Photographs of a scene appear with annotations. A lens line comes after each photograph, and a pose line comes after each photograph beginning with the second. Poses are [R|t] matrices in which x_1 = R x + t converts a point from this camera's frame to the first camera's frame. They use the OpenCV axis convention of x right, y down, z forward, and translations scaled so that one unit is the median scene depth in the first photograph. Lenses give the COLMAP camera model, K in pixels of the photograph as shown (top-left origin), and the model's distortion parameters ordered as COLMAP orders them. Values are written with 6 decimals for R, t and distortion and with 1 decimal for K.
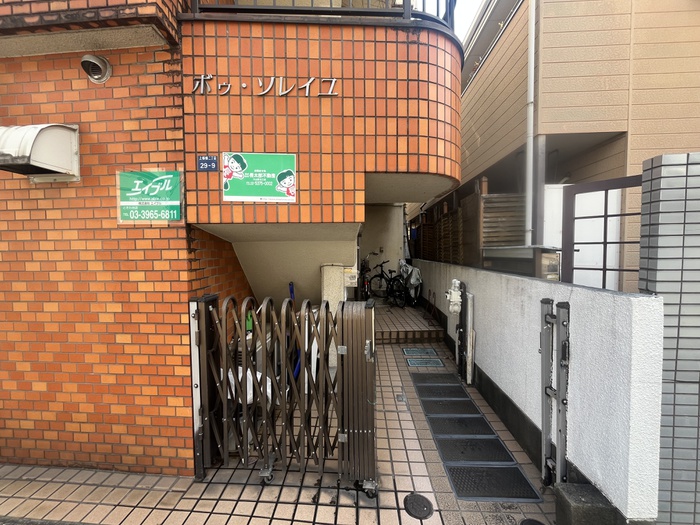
lens RADIAL K [[281.7, 0, 349.0], [0, 281.7, 261.8], [0, 0, 1]] dist [-0.001365, 0.000006]
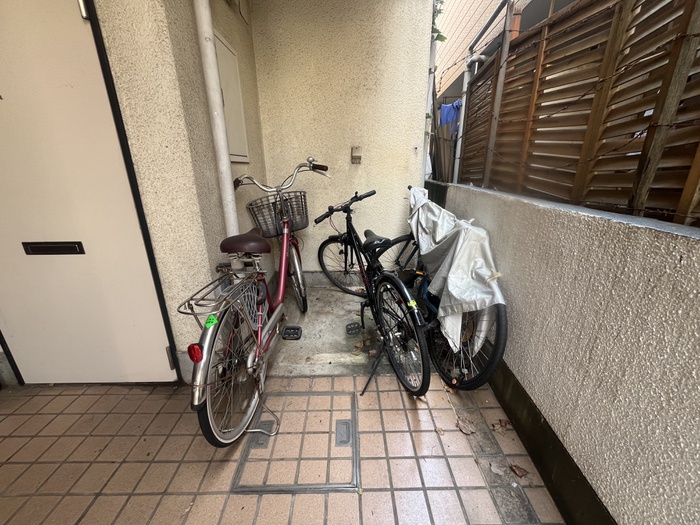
lens RADIAL K [[281.7, 0, 351.4], [0, 281.7, 261.2], [0, 0, 1]] dist [-0.001365, 0.000006]
pose [[0.999746, 0.006505, -0.021563, 0.126648], [-0.000168, 0.959512, 0.281666, -0.017166], [0.022523, -0.281591, 0.959270, 0.697468]]
